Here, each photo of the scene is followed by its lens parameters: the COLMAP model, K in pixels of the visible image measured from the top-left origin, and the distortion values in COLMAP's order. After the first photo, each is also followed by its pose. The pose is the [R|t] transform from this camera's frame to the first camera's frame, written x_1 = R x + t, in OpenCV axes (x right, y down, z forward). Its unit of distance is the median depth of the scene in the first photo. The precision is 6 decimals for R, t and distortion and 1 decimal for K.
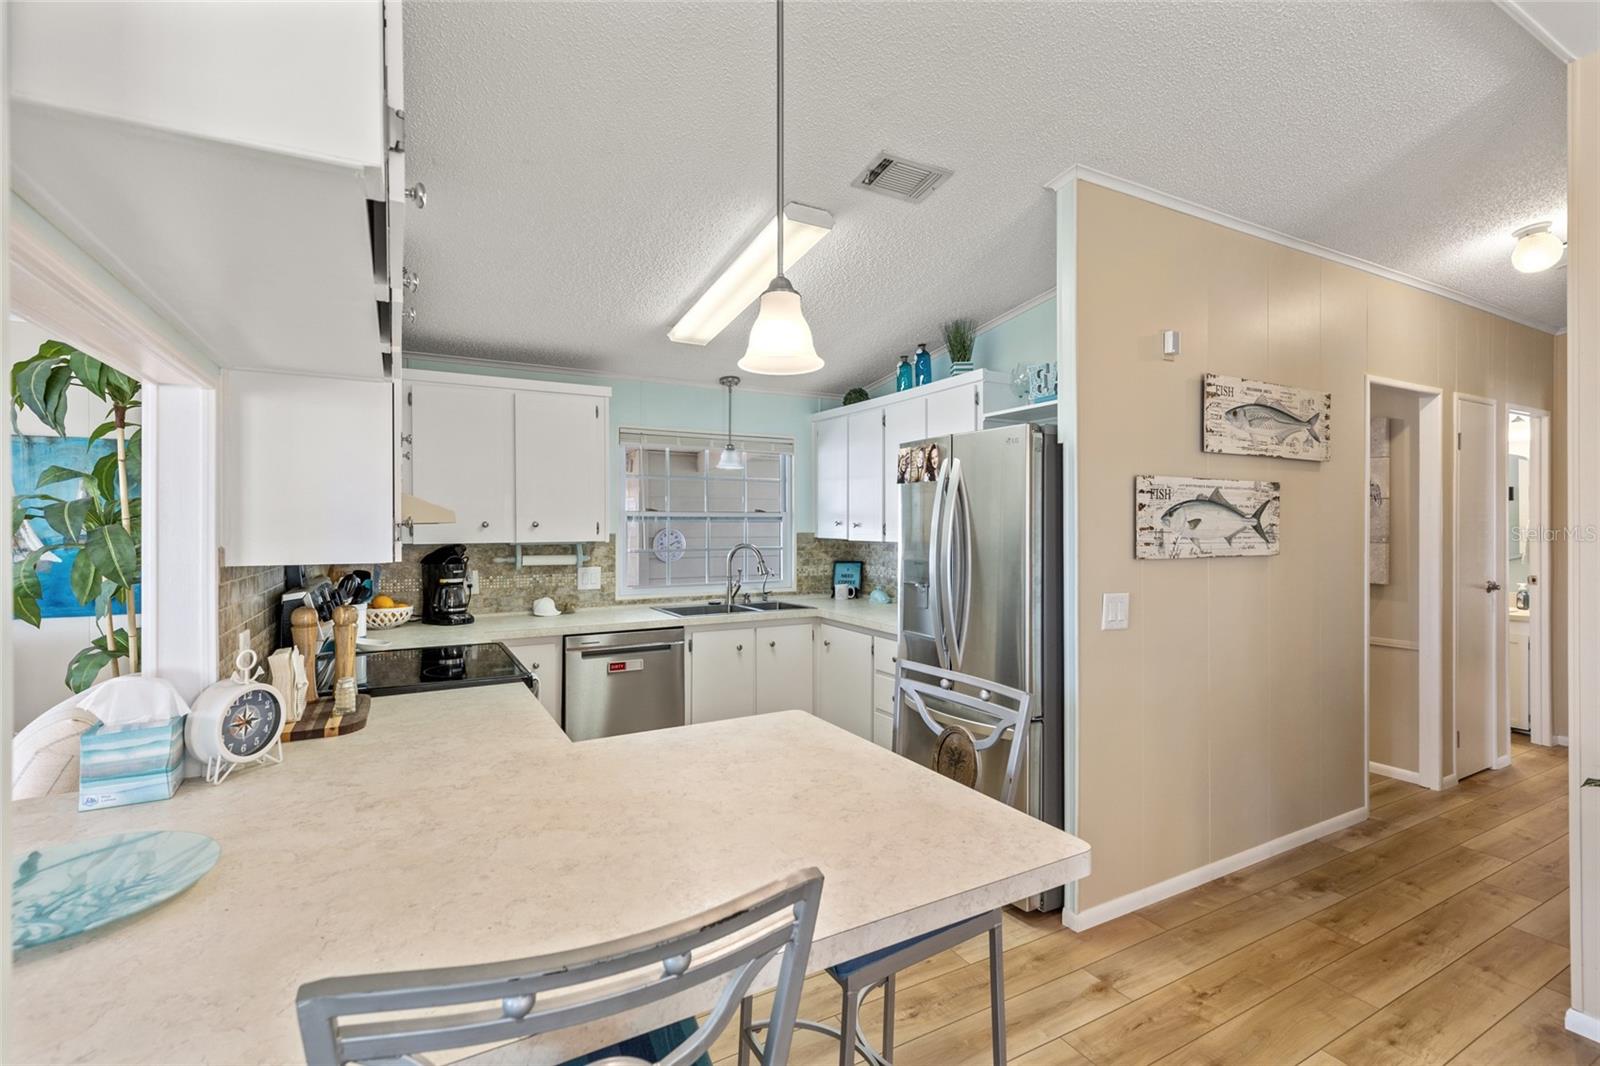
lens RADIAL K [[716.8, 0, 802.4], [0, 716.8, 527.4], [0, 0, 1]] dist [0.002993, 0.000155]
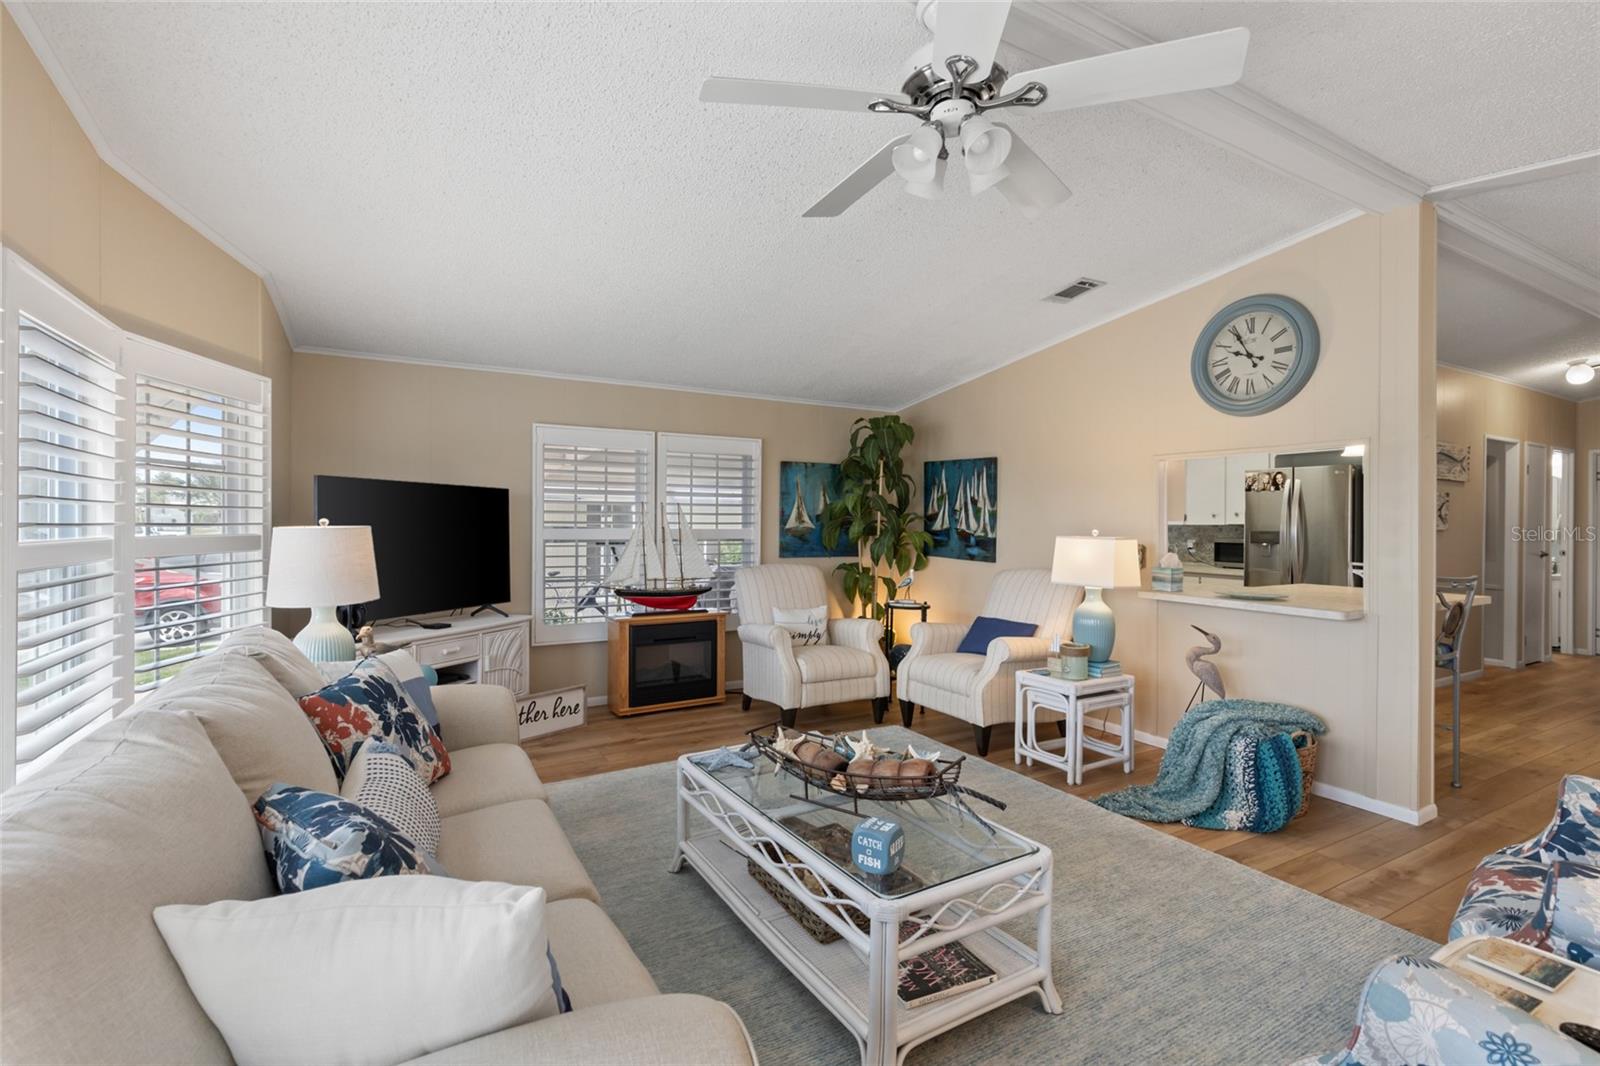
lens RADIAL K [[717.5, 0, 796.6], [0, 717.5, 527.3], [0, 0, 1]] dist [0.001492, 0.000152]
pose [[0.999906, 0.008950, 0.010374, -0.854856], [-0.008954, 0.999960, 0.000382, 0.034901], [-0.010370, -0.000475, 0.999946, -0.706204]]
